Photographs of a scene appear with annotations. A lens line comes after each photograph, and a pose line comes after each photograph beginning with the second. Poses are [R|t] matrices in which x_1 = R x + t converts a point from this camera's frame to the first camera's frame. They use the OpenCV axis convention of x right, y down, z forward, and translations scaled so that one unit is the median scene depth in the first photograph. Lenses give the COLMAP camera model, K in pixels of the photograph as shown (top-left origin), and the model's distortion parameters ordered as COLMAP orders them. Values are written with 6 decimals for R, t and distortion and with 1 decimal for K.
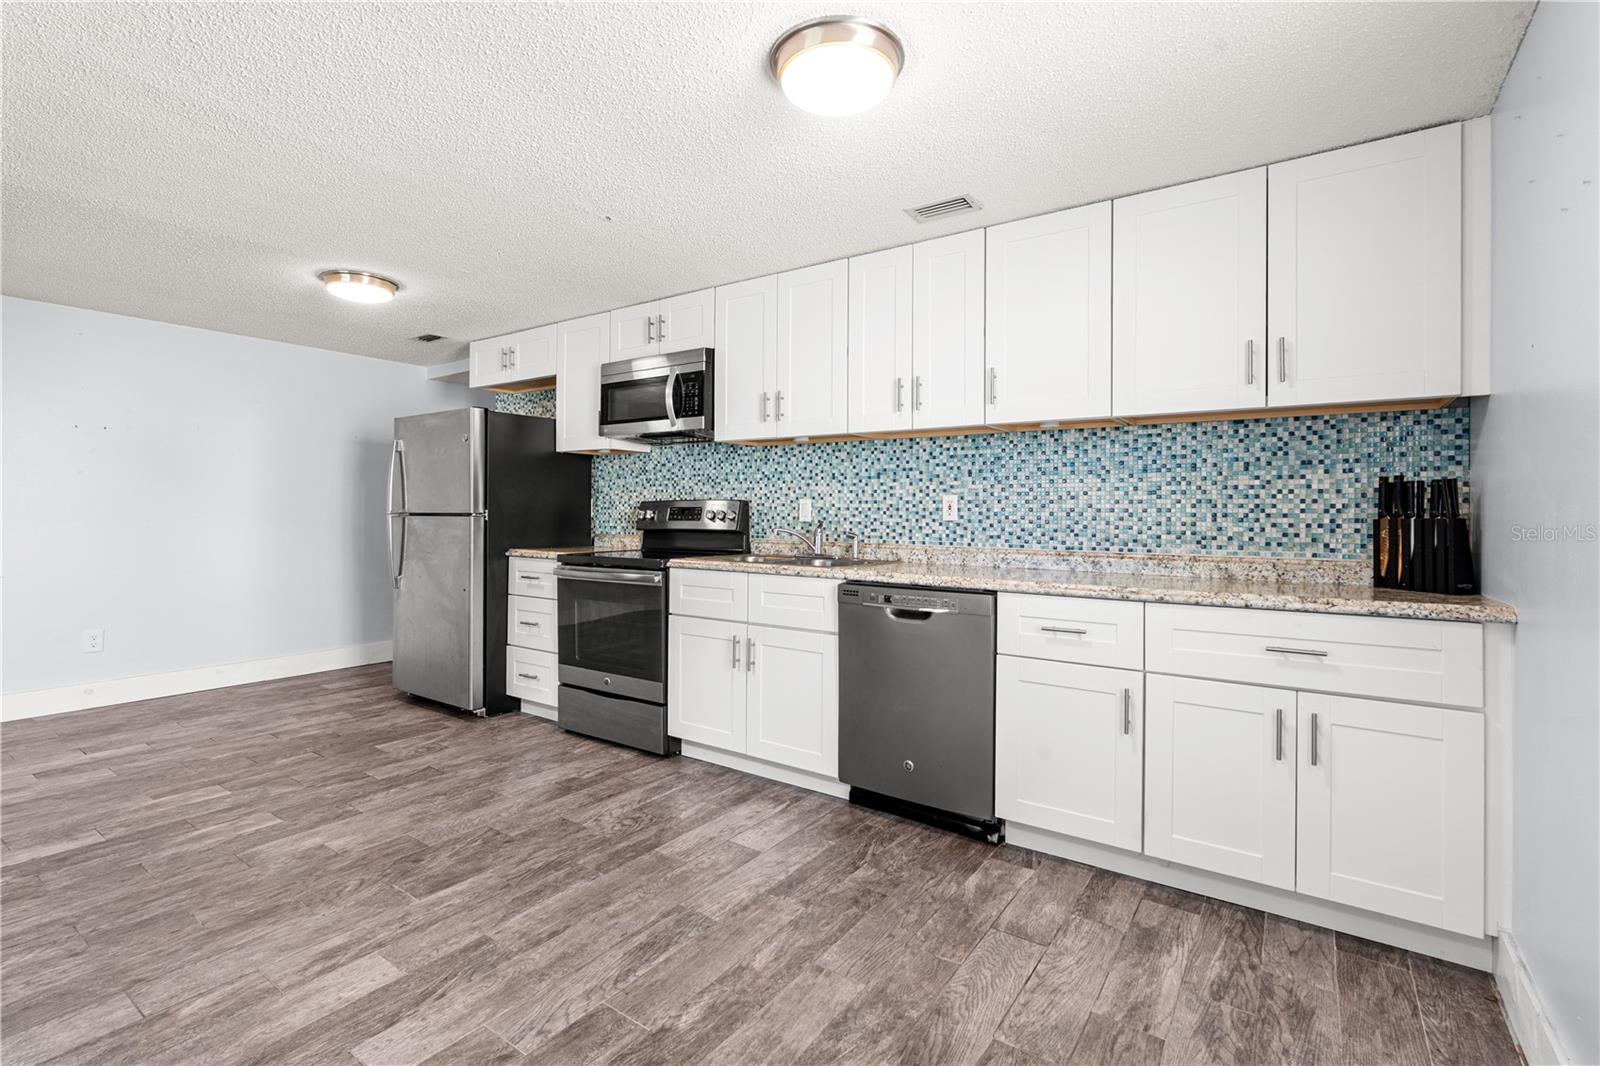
lens RADIAL K [[727.6, 0, 797.6], [0, 727.6, 510.6], [0, 0, 1]] dist [-0.012135, 0.004809]
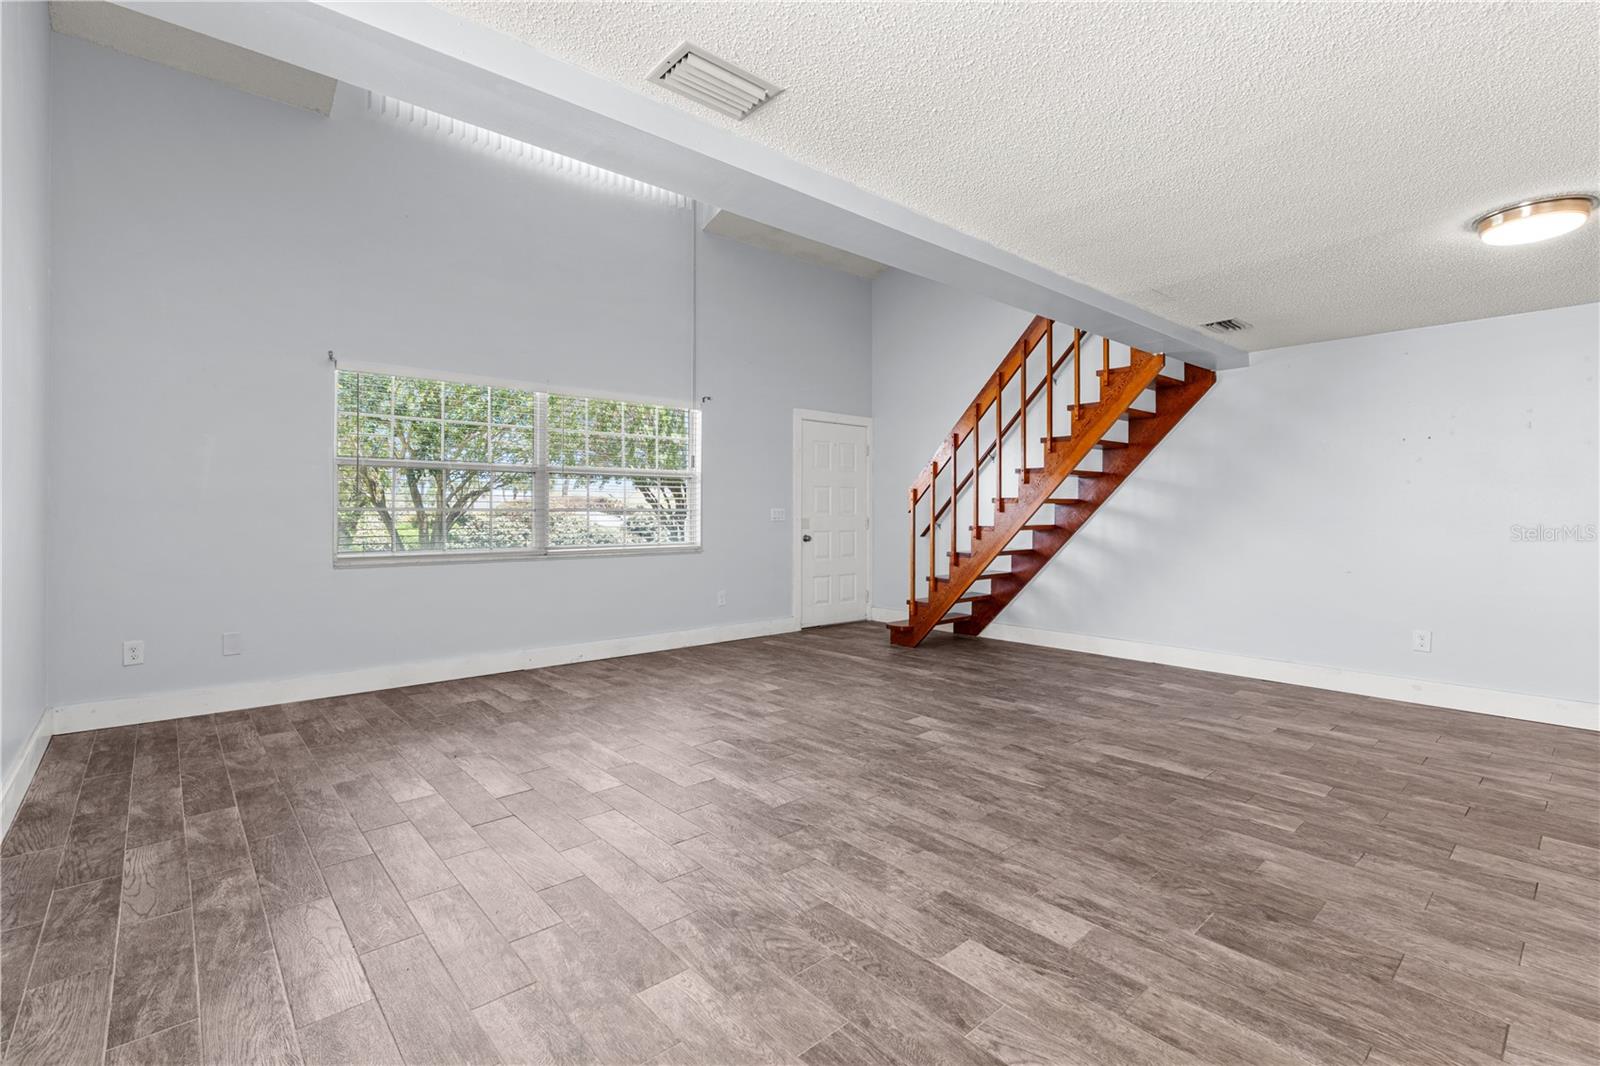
lens RADIAL K [[734.1, 0, 809.9], [0, 734.1, 509.4], [0, 0, 1]] dist [-0.013302, 0.005405]
pose [[-0.226586, -0.010023, -0.973940, 0.384885], [-0.001304, 0.999949, -0.009987, 0.003835], [0.973990, -0.000993, -0.226588, 0.560126]]
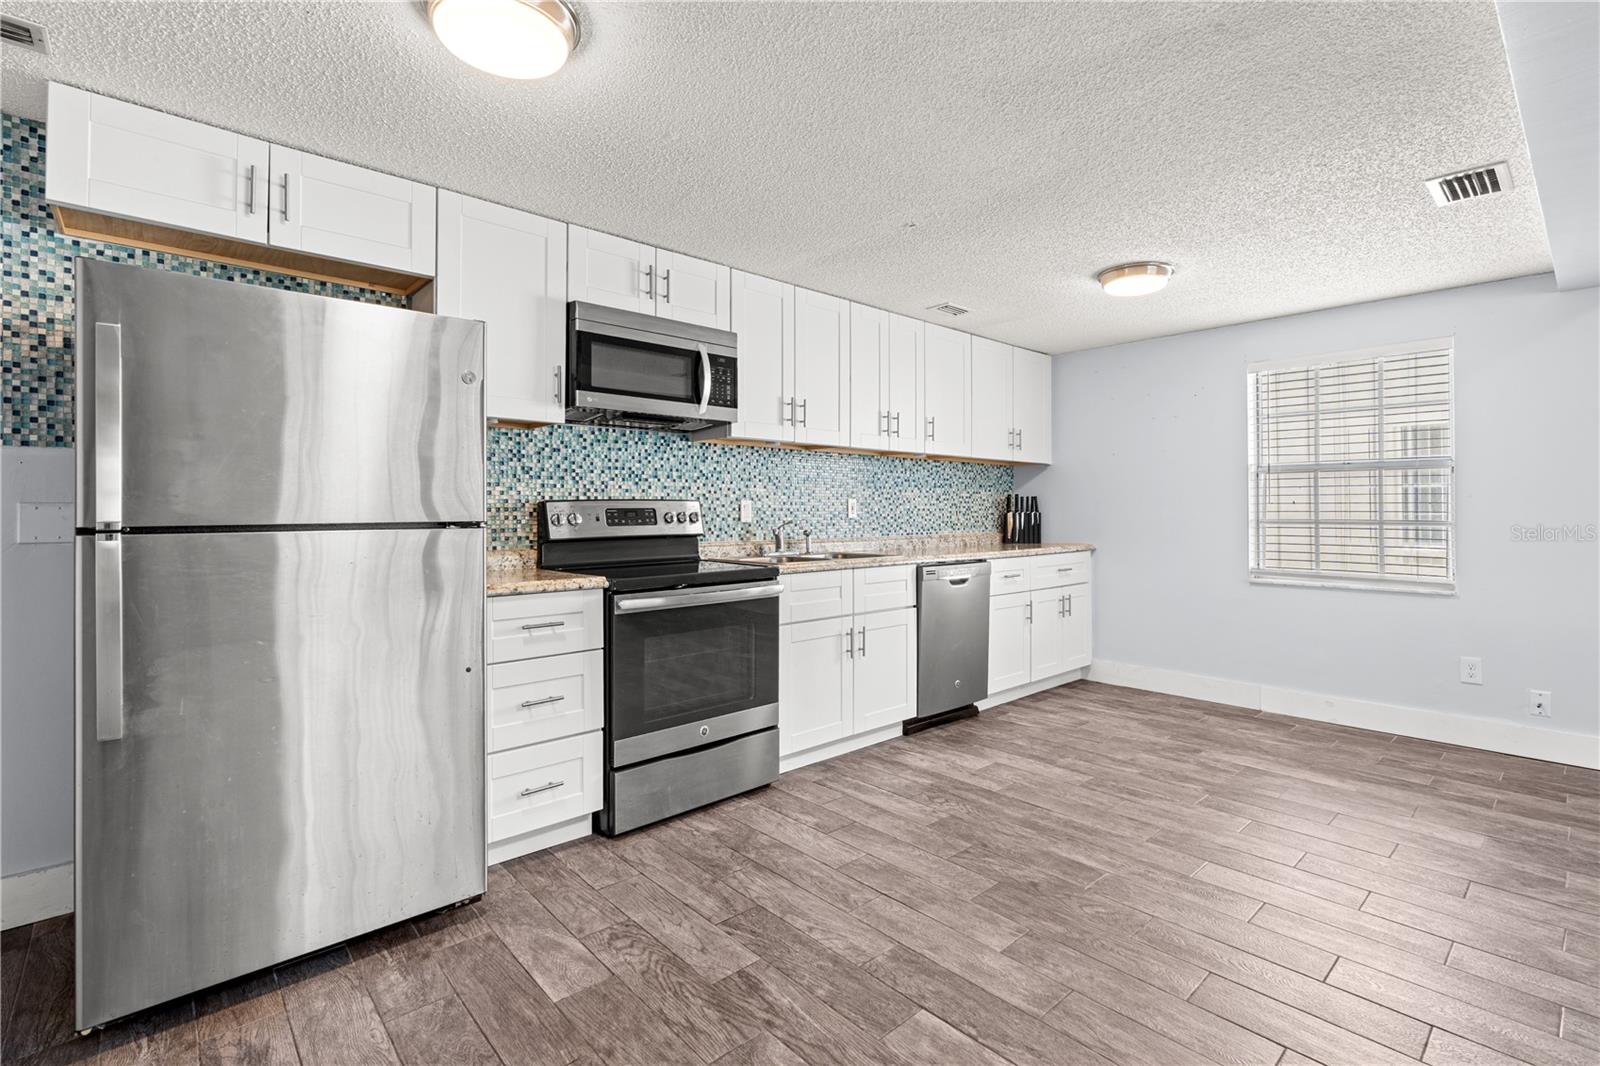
lens RADIAL K [[734.1, 0, 809.9], [0, 734.1, 509.4], [0, 0, 1]] dist [-0.013302, 0.005405]
pose [[0.220570, -0.005700, 0.975355, -1.290754], [0.001310, 0.999984, 0.005548, -0.011203], [-0.975370, 0.000054, 0.220573, 0.911725]]
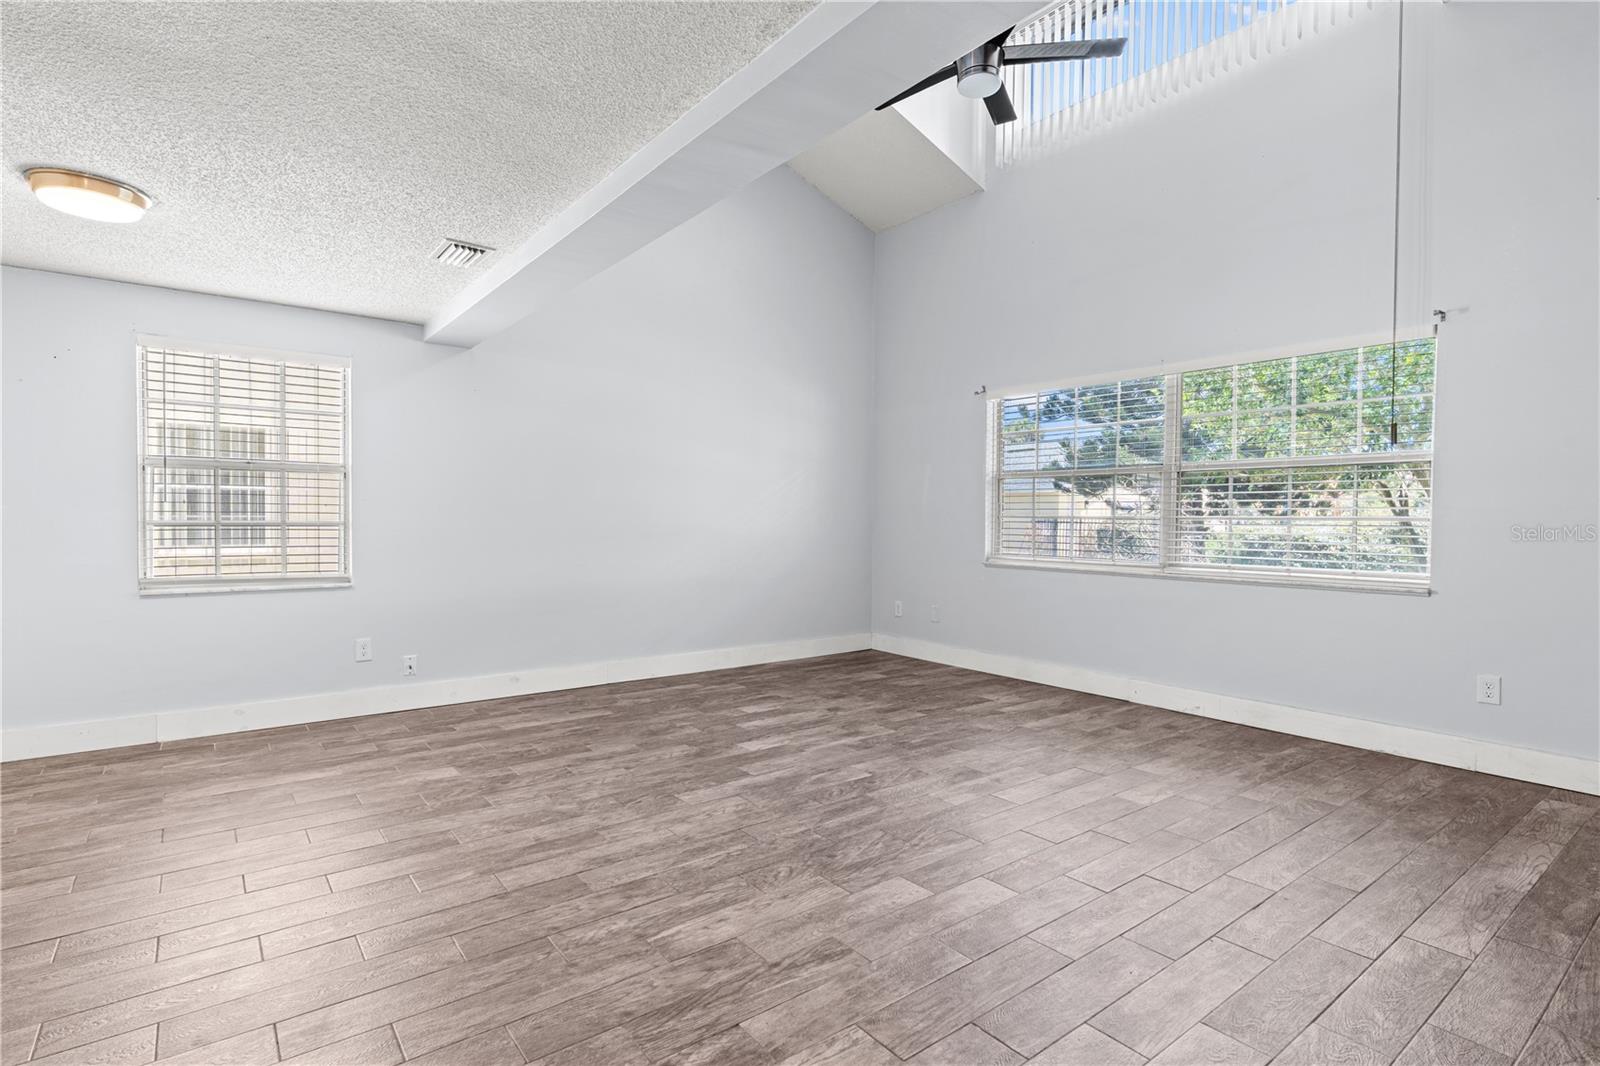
lens RADIAL K [[794.9, 0, 803.3], [0, 794.9, 532.7], [0, 0, 1]] dist [-0.002825, 0.000349]
pose [[-0.952914, -0.019657, 0.302604, -1.128097], [-0.014862, 0.999725, 0.018139, -0.001729], [-0.302877, 0.012788, -0.952944, 1.331933]]
